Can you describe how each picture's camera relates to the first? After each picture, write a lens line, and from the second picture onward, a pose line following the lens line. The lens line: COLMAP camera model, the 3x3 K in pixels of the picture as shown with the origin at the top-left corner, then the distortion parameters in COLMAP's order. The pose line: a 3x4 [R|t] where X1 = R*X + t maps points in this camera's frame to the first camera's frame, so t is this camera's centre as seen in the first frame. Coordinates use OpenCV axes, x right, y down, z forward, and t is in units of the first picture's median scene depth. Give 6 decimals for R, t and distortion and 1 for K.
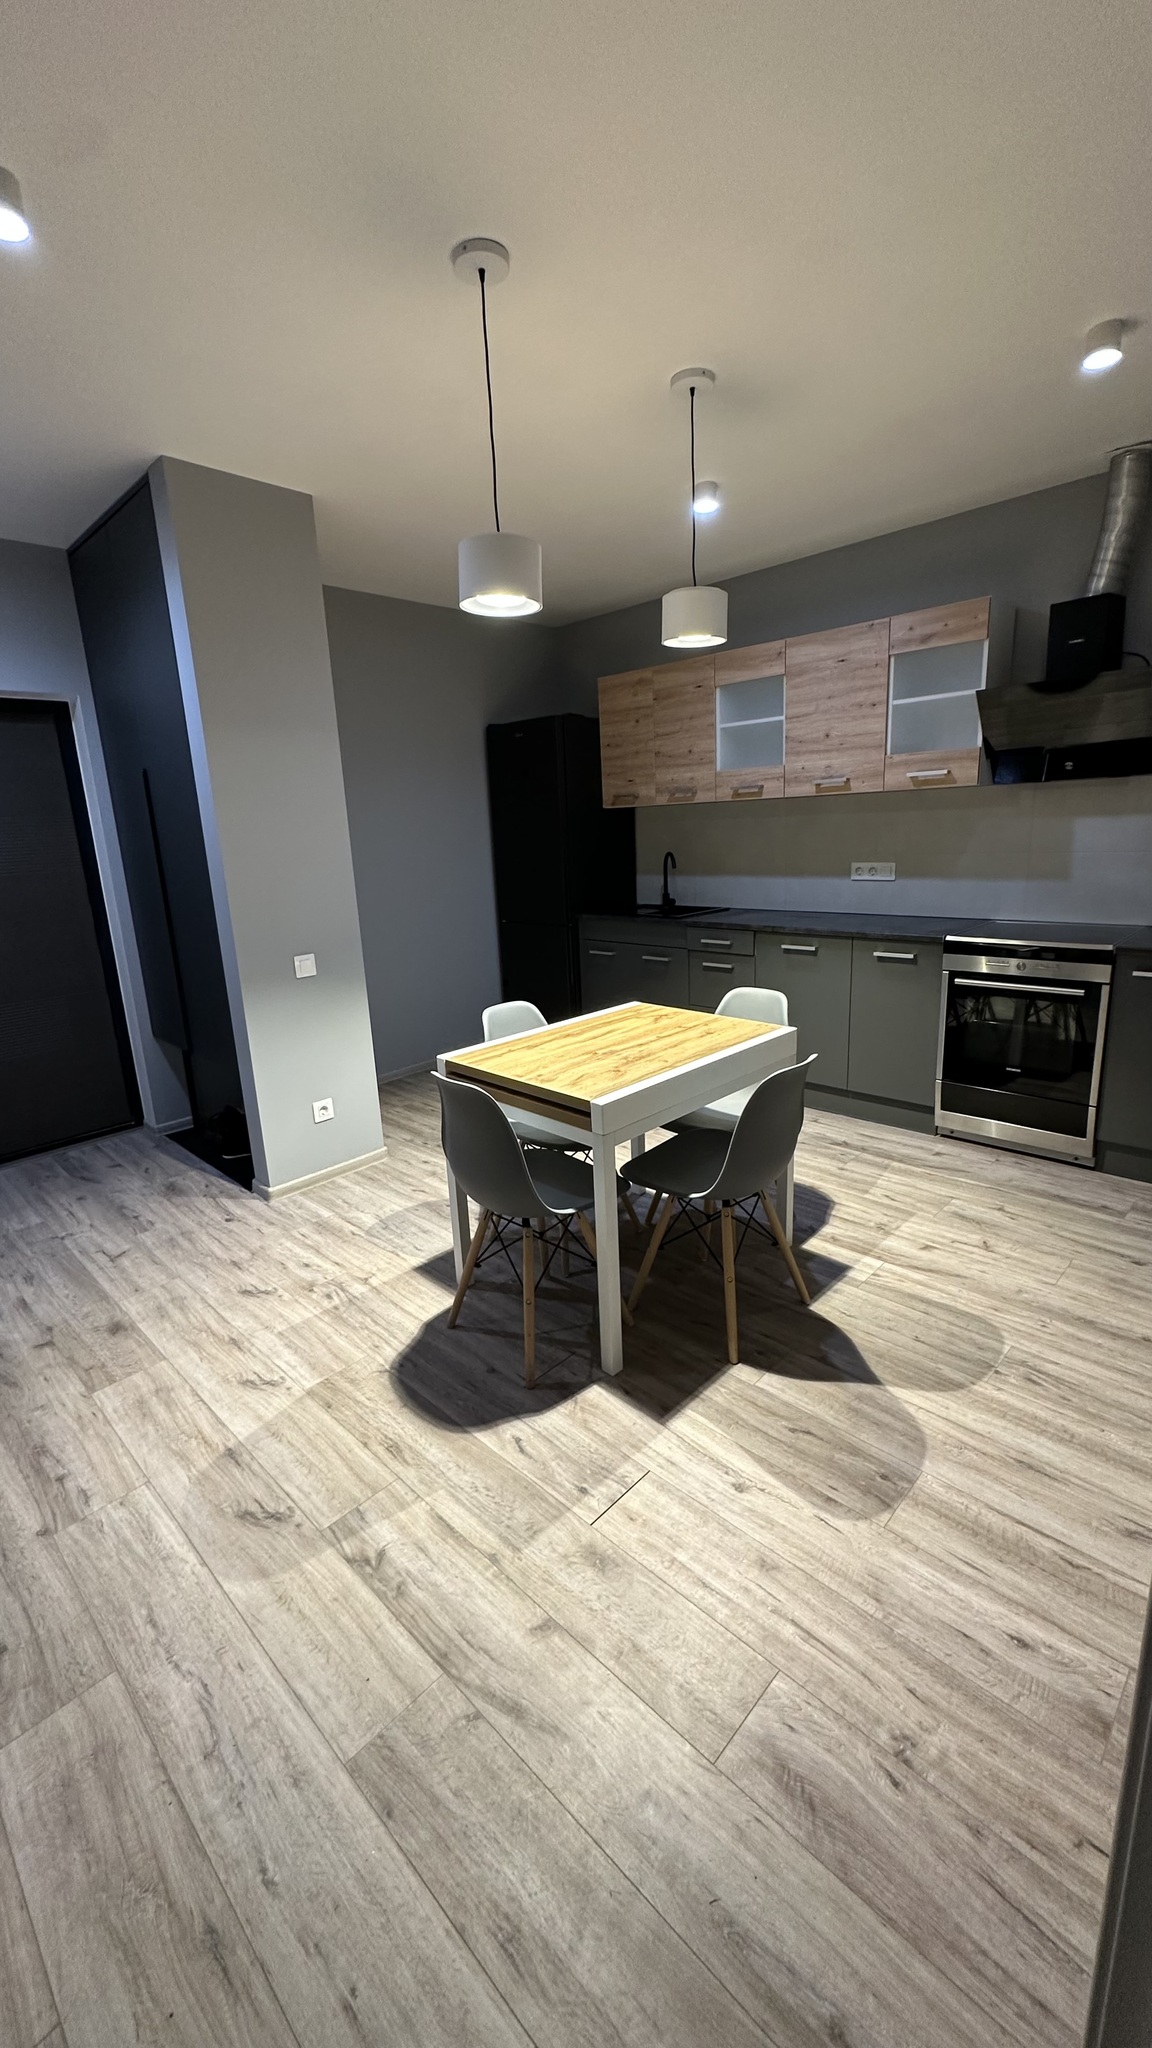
lens RADIAL K [[818.9, 0, 570.7], [0, 818.9, 1018.2], [0, 0, 1]] dist [-0.001238, 0.000607]
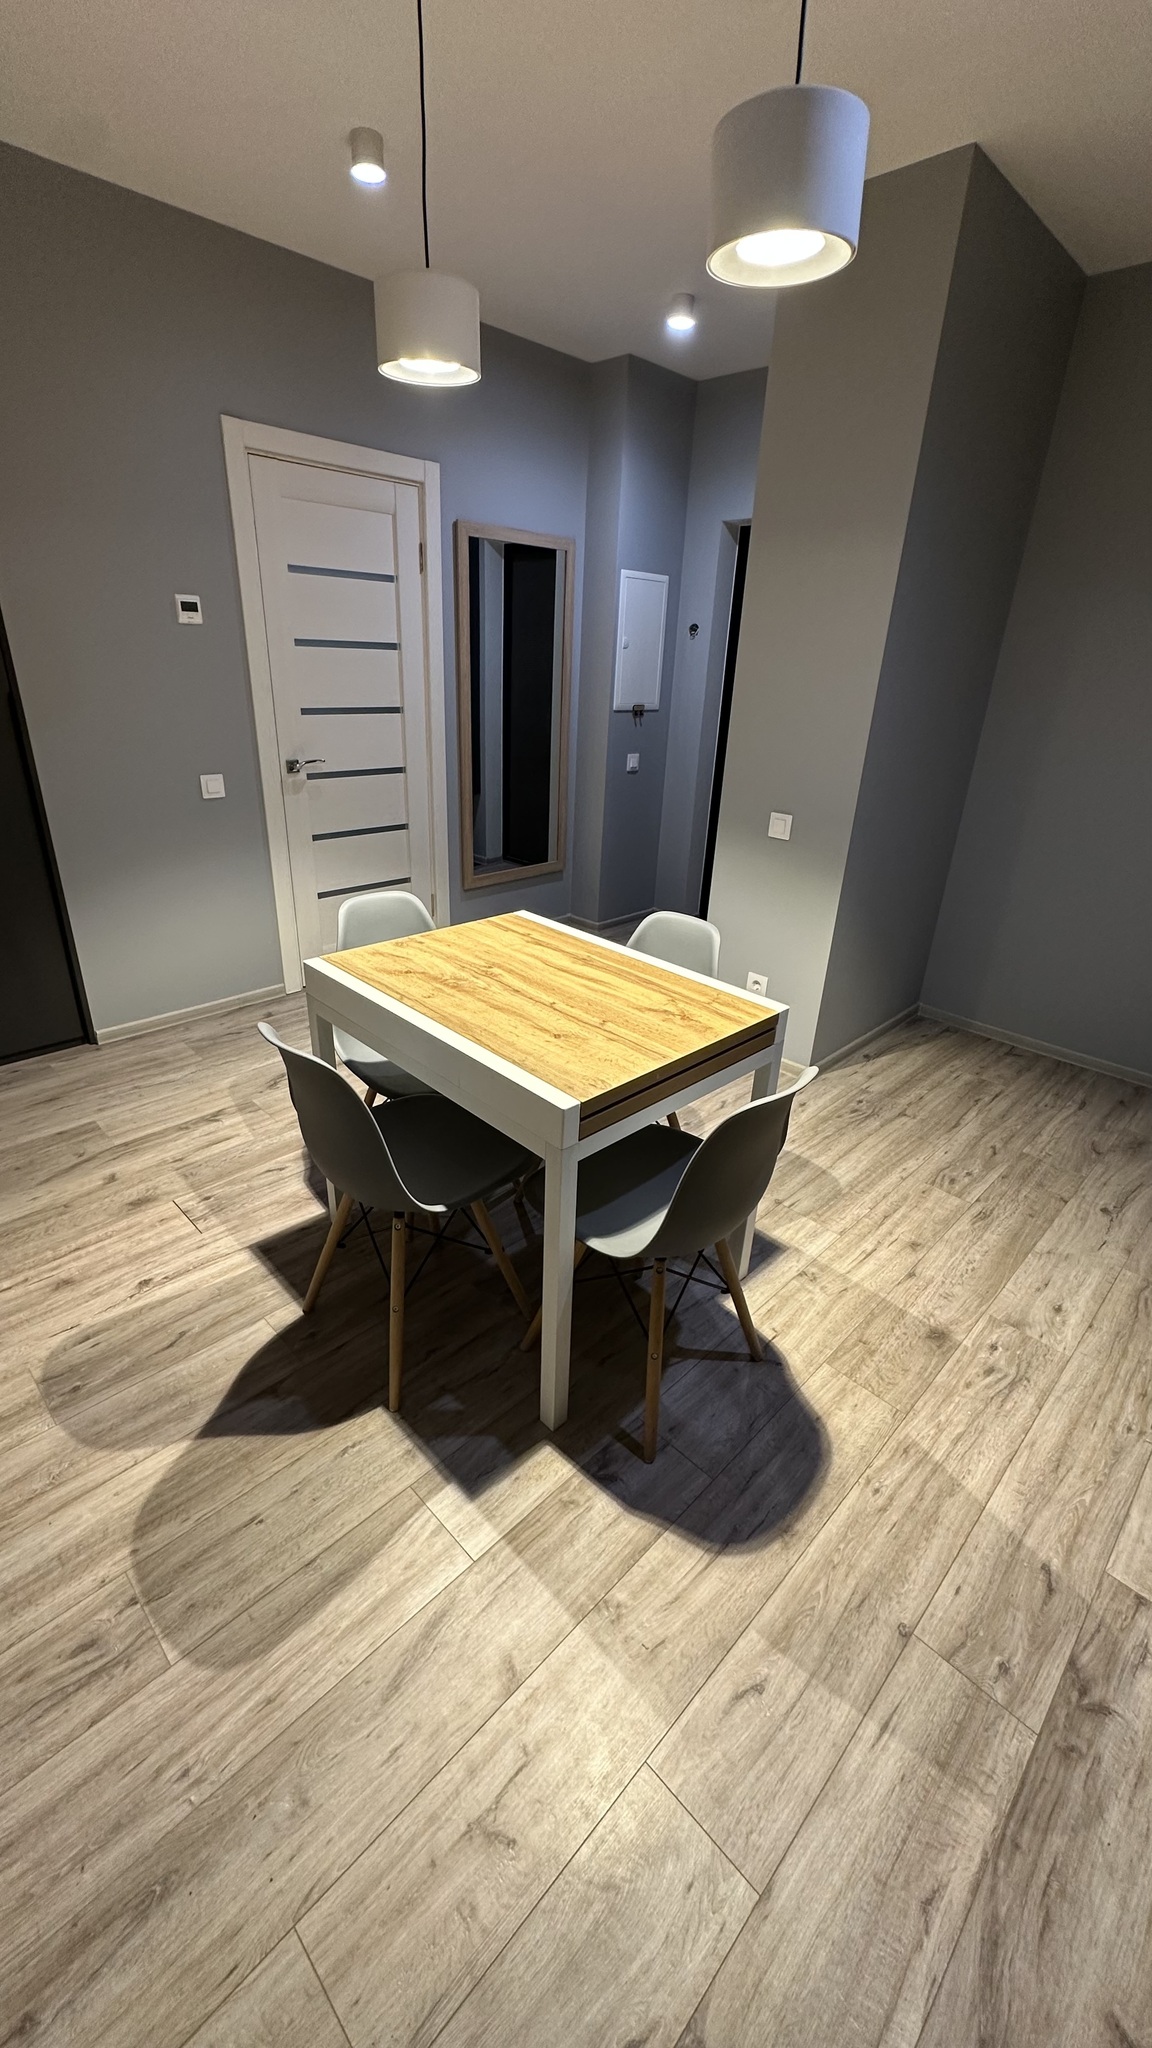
lens RADIAL K [[818.9, 0, 572.8], [0, 818.9, 1017.7], [0, 0, 1]] dist [-0.001238, 0.000607]
pose [[-0.012579, 0.449122, -0.893382, 0.729806], [-0.271168, 0.858439, 0.435373, -0.271936], [0.962450, 0.247733, 0.110989, 0.948145]]
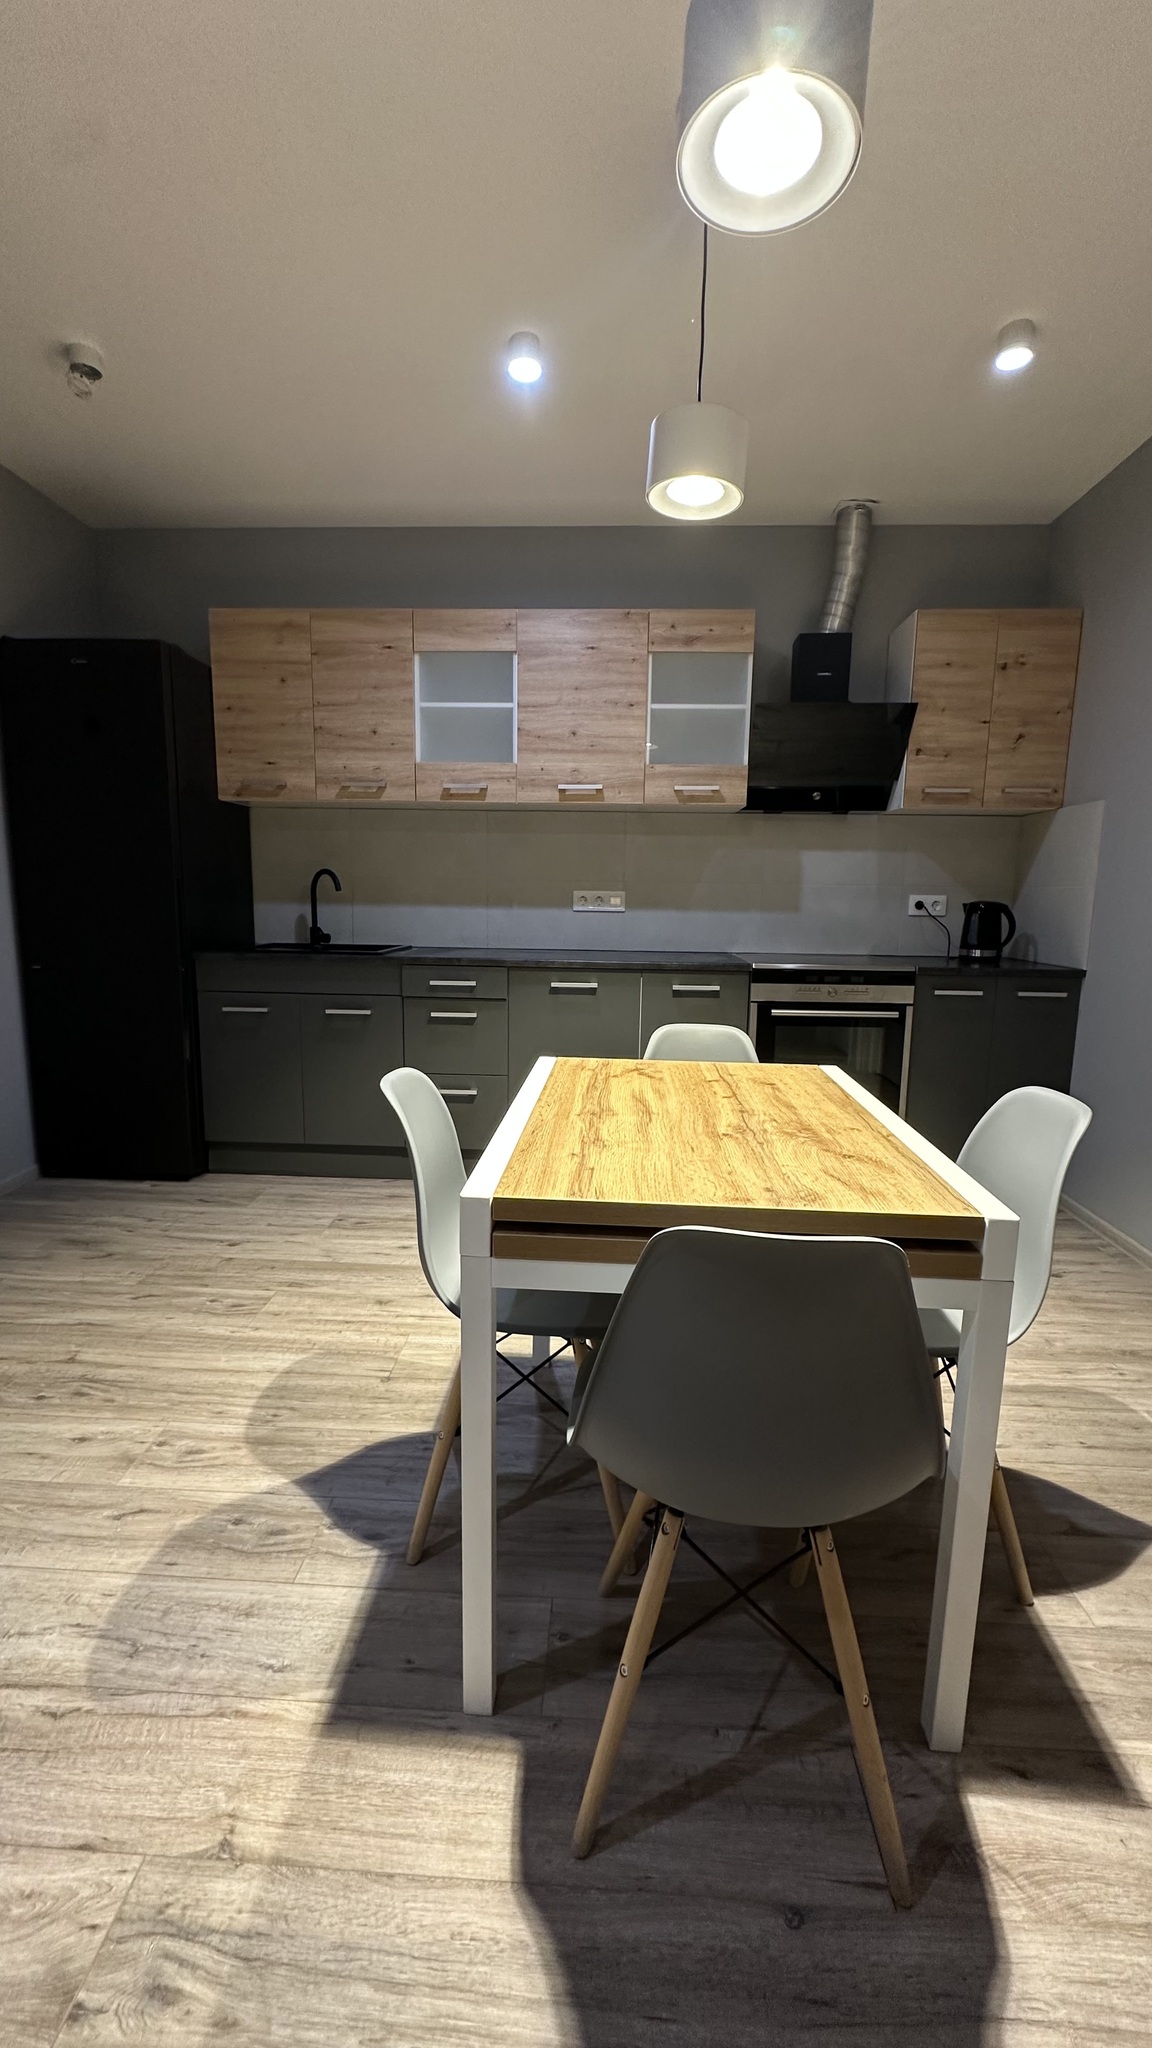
lens RADIAL K [[818.9, 0, 575.0], [0, 818.9, 1020.2], [0, 0, 1]] dist [-0.001238, 0.000607]
pose [[0.745642, -0.041933, 0.665026, -0.382721], [0.104752, 0.992985, -0.054837, -0.012820], [-0.658061, 0.110552, 0.744804, 0.617332]]
